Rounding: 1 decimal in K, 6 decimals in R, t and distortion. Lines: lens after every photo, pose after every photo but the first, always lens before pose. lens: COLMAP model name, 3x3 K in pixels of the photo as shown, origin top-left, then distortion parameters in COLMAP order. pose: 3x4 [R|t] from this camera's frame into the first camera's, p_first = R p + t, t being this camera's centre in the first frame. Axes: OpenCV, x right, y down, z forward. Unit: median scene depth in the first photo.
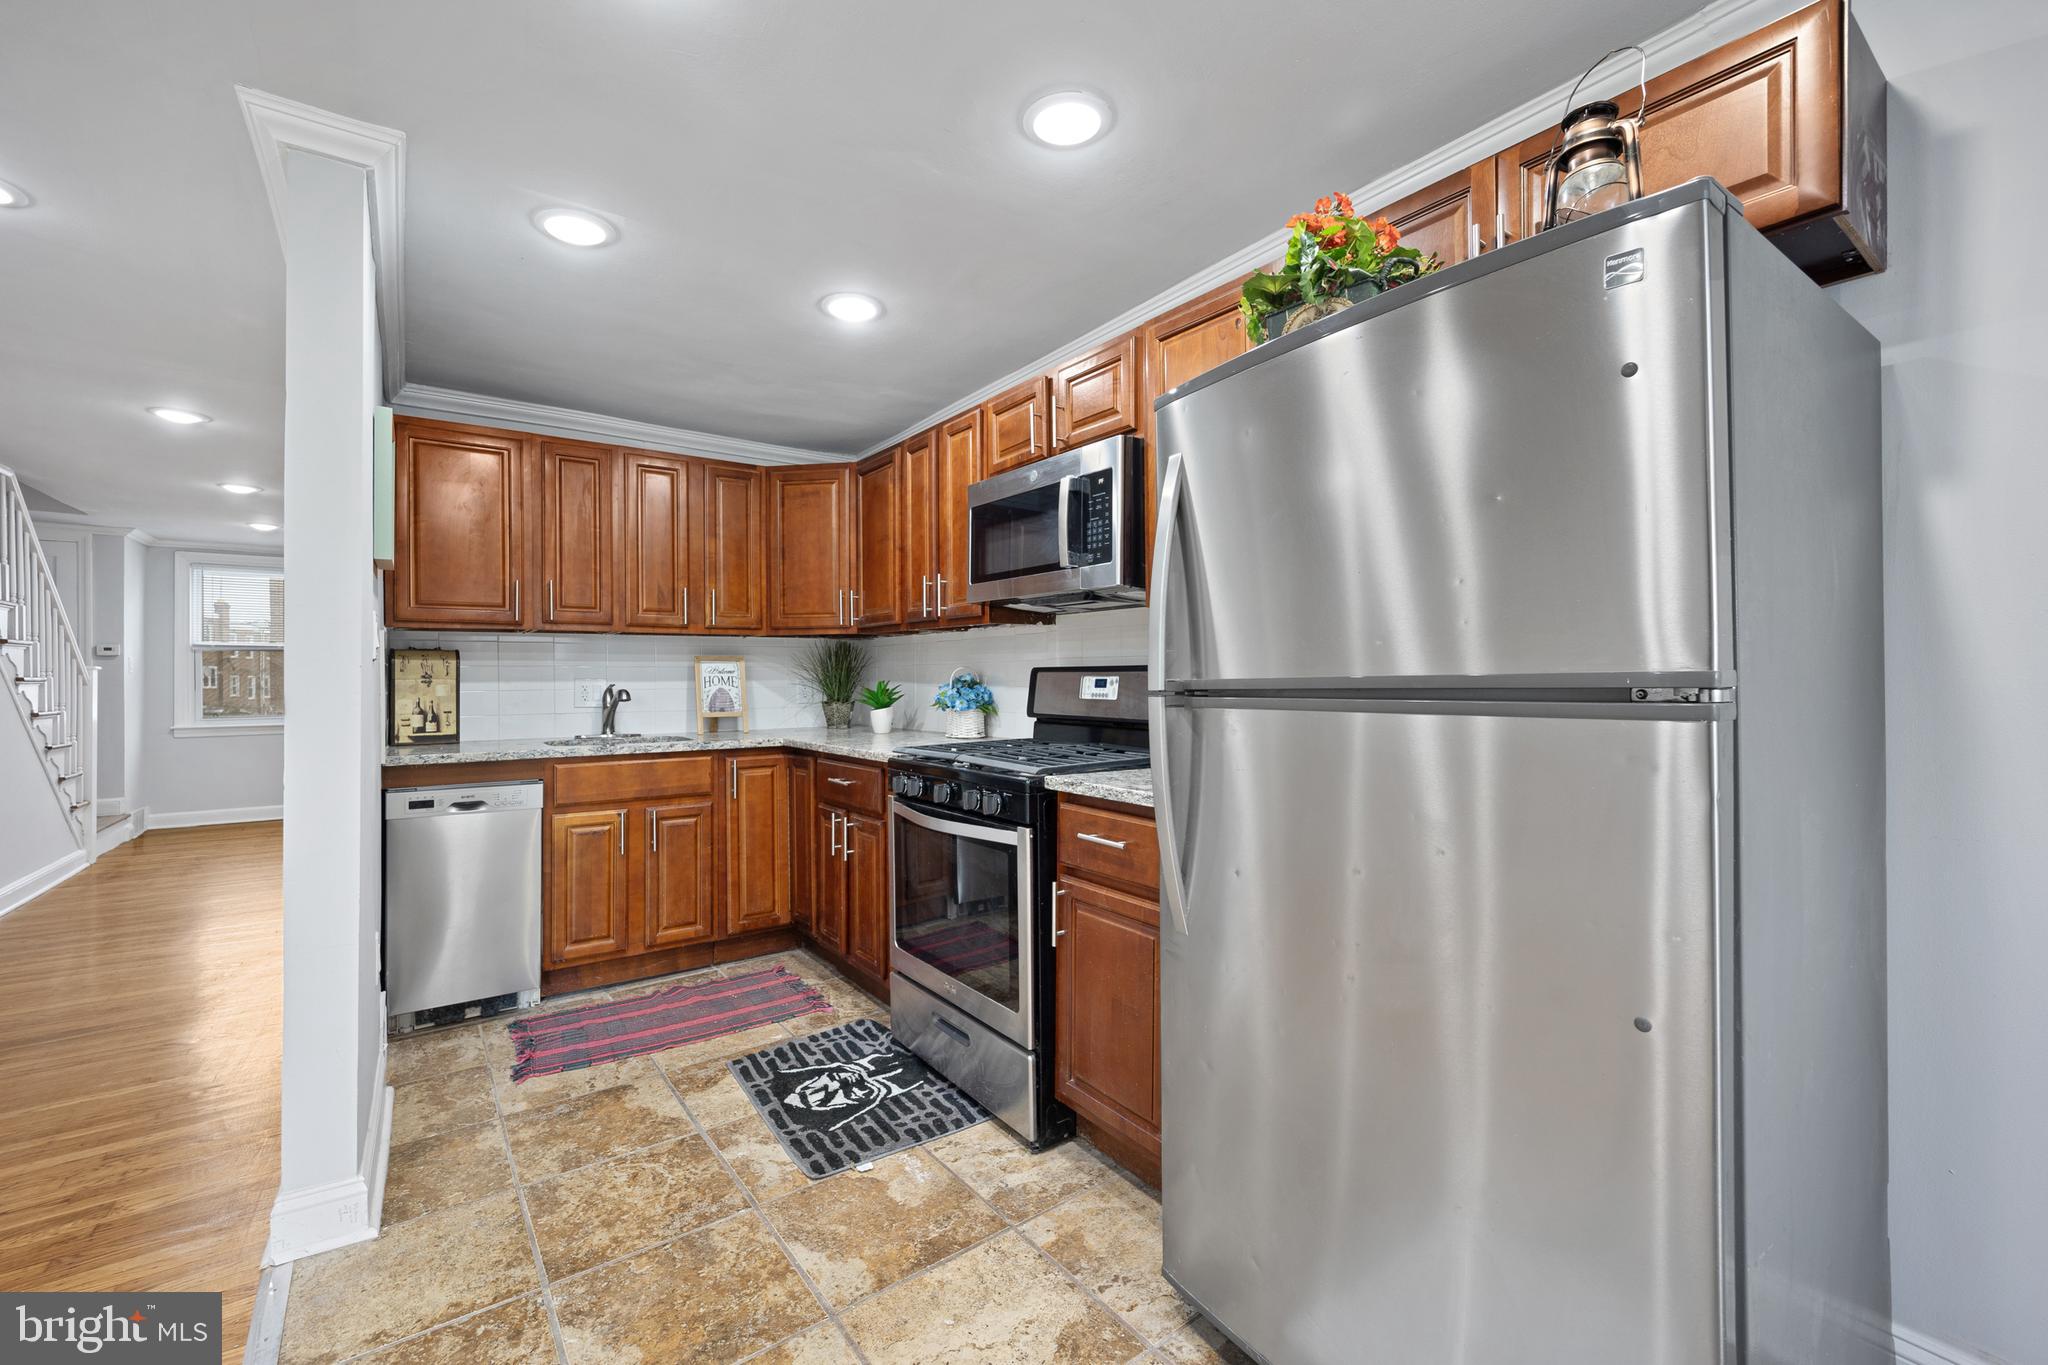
lens RADIAL K [[840.5, 0, 1024.0], [0, 840.5, 682.5], [0, 0, 1]] dist [0.002666, 0.000162]
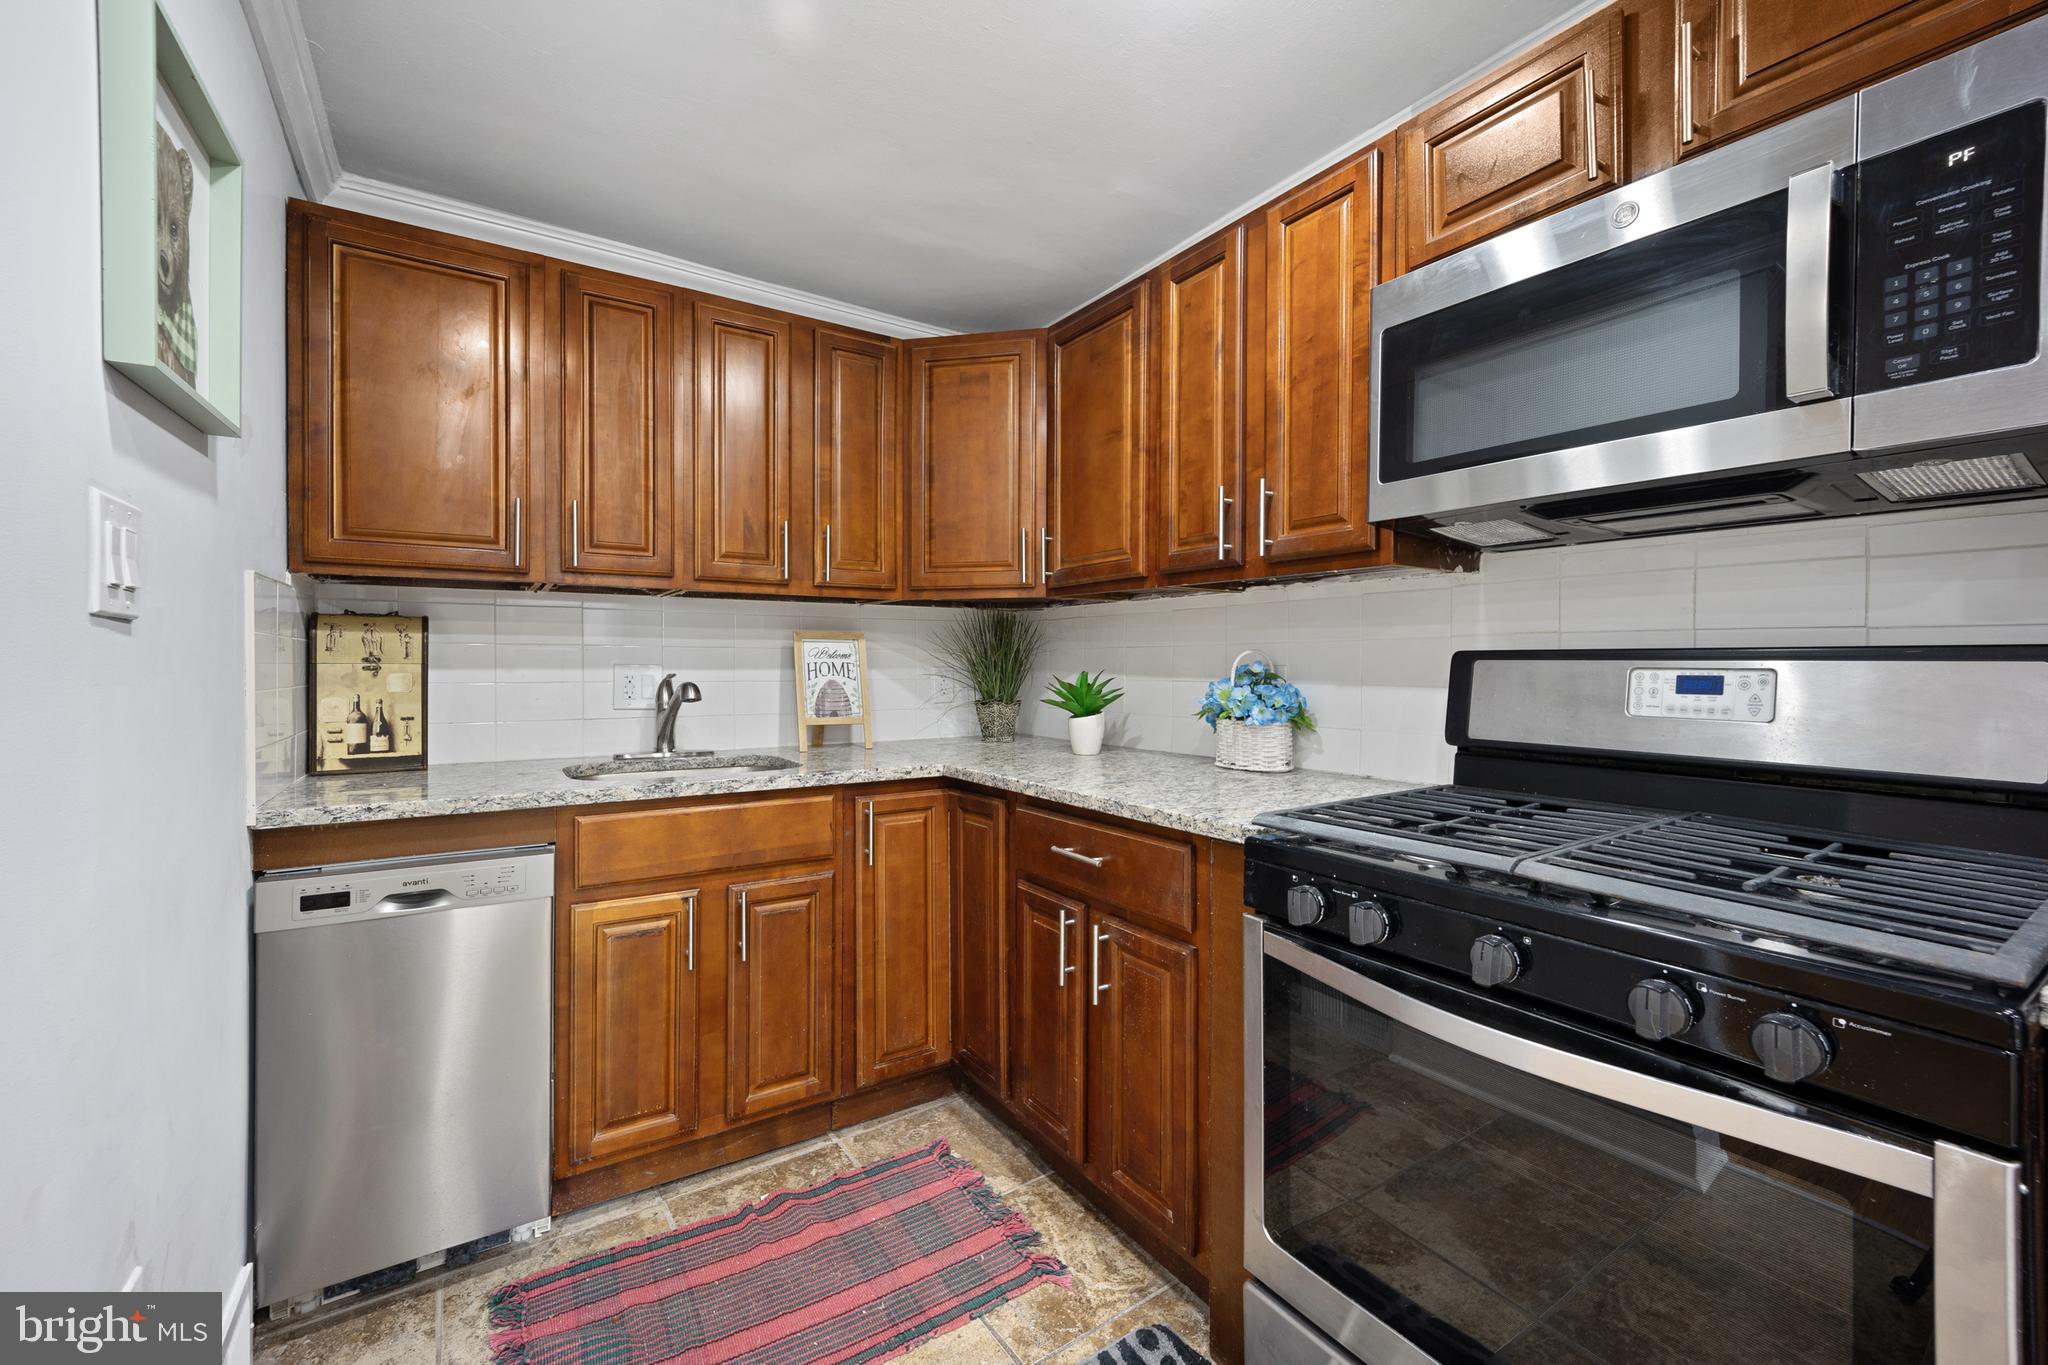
lens RADIAL K [[837.3, 0, 1022.2], [0, 837.3, 674.1], [0, 0, 1]] dist [-0.003017, 0.000104]
pose [[0.998977, 0.008274, -0.044462, -0.223374], [-0.008036, 0.999952, 0.005516, -0.003638], [0.044506, -0.005153, 0.998996, 0.431949]]
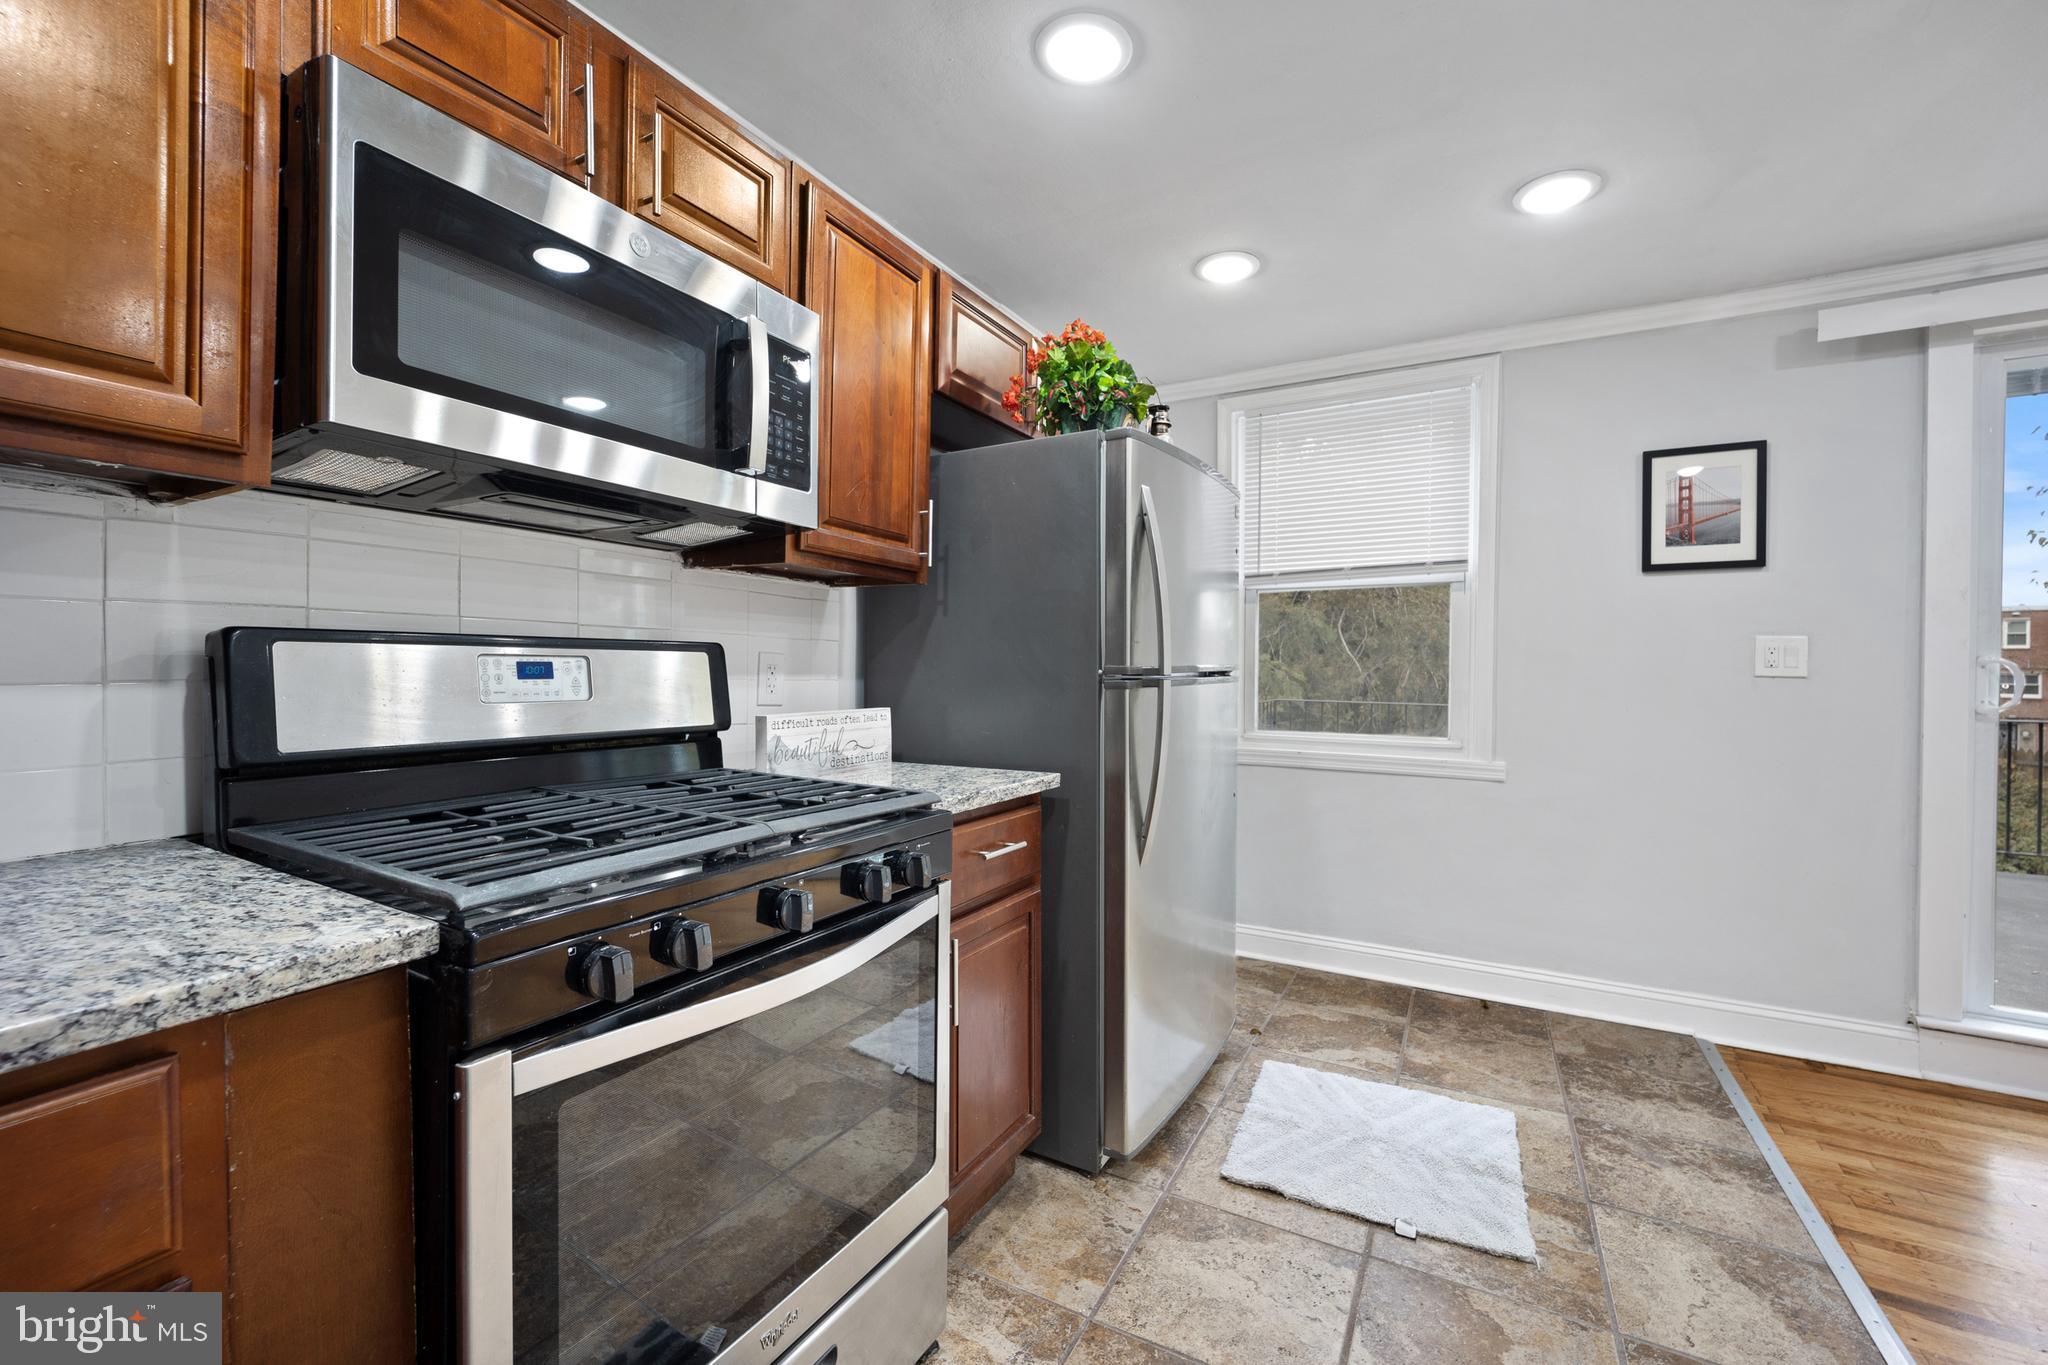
lens RADIAL K [[837.3, 0, 1022.2], [0, 837.3, 674.1], [0, 0, 1]] dist [-0.003017, 0.000104]
pose [[-0.411509, -0.008941, 0.911362, -0.413197], [-0.001102, 0.999956, 0.009313, -0.001254], [-0.911405, 0.002828, -0.411501, 0.785852]]
